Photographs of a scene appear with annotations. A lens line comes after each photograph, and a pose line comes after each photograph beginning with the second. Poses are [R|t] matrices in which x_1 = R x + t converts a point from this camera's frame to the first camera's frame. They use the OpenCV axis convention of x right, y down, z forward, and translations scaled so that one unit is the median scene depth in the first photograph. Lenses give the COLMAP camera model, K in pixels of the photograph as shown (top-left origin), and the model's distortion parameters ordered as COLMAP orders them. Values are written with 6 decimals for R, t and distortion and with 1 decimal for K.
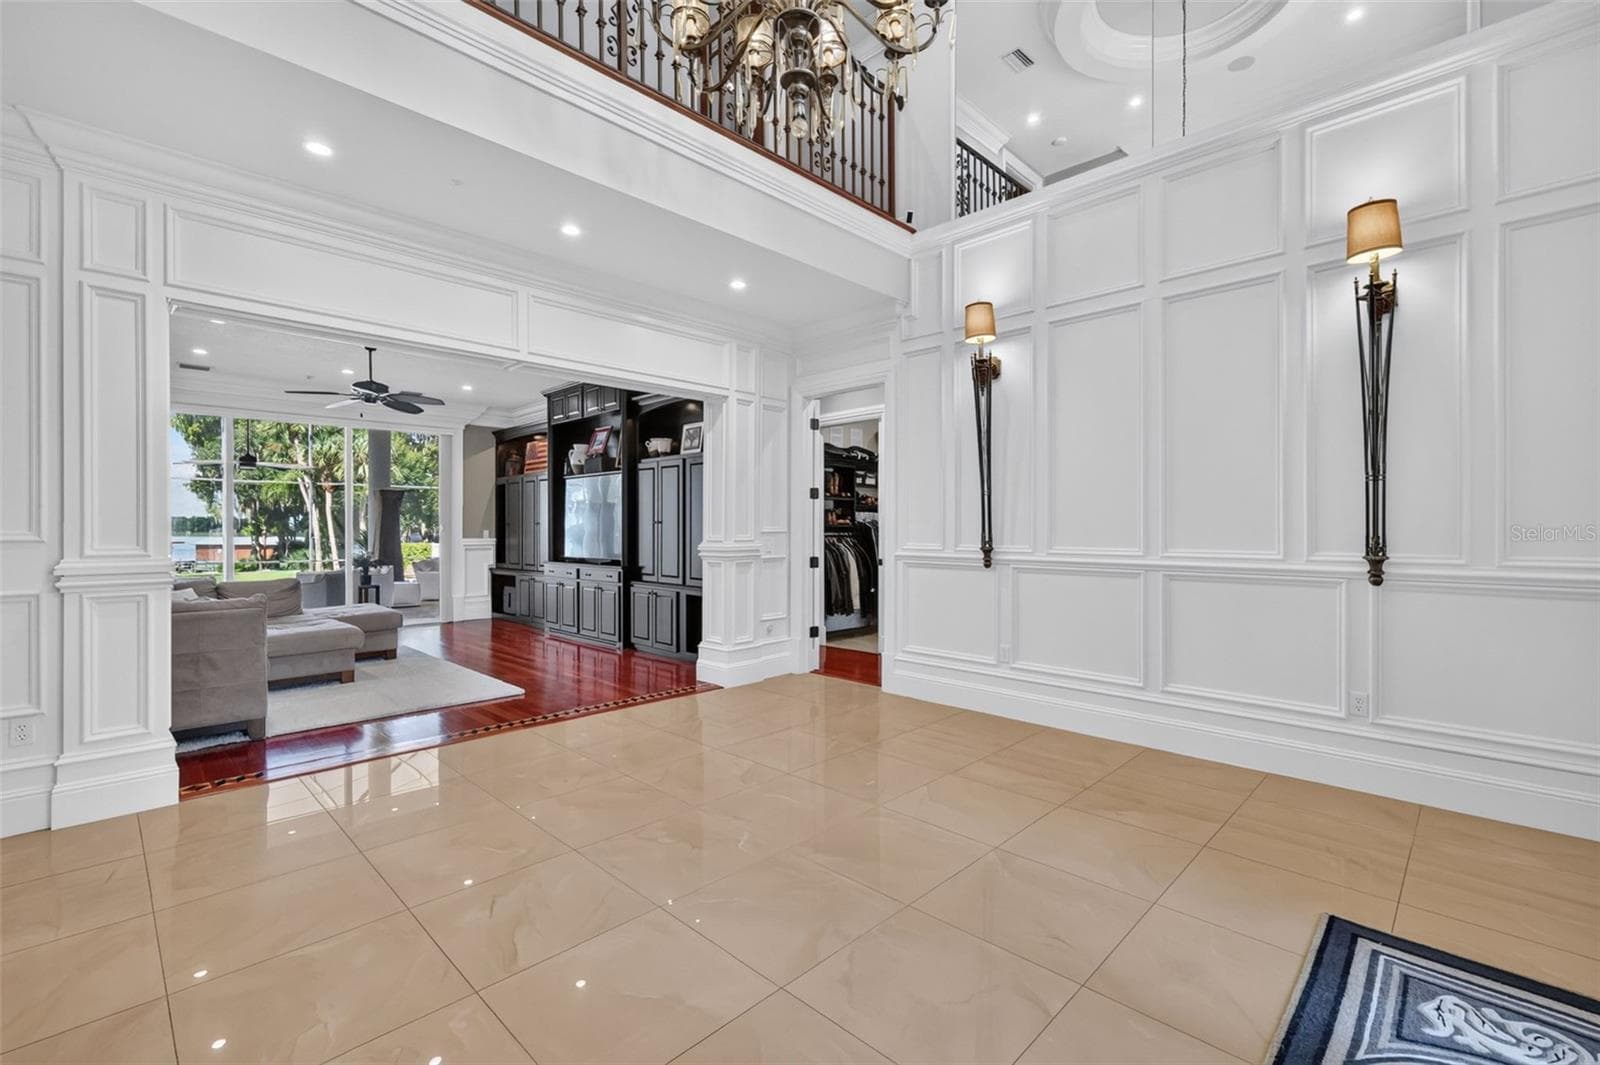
lens RADIAL K [[691.4, 0, 845.3], [0, 691.4, 520.2], [0, 0, 1]] dist [0.002209, 0.000091]
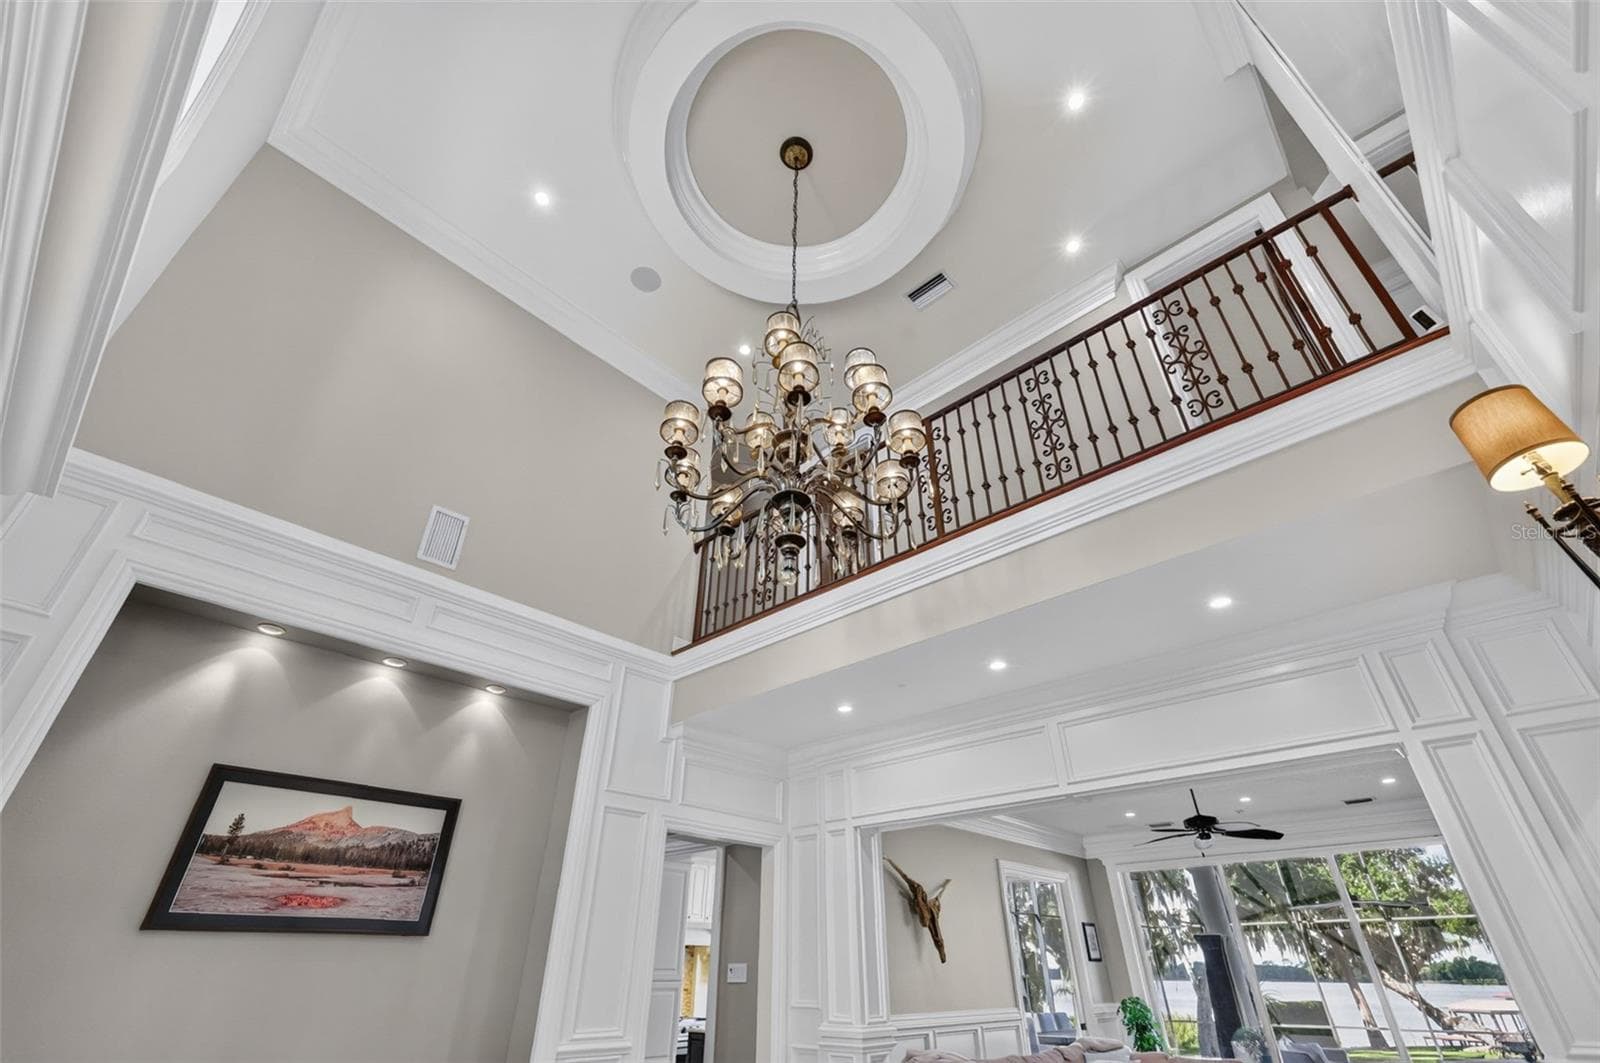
lens RADIAL K [[691.4, 0, 806.7], [0, 691.4, 531.3], [0, 0, 1]] dist [0.002209, 0.000091]
pose [[0.001160, -0.538940, -0.842344, 0.544622], [0.002873, 0.842343, -0.538935, -0.017844], [0.999995, -0.001795, 0.002526, 0.628277]]
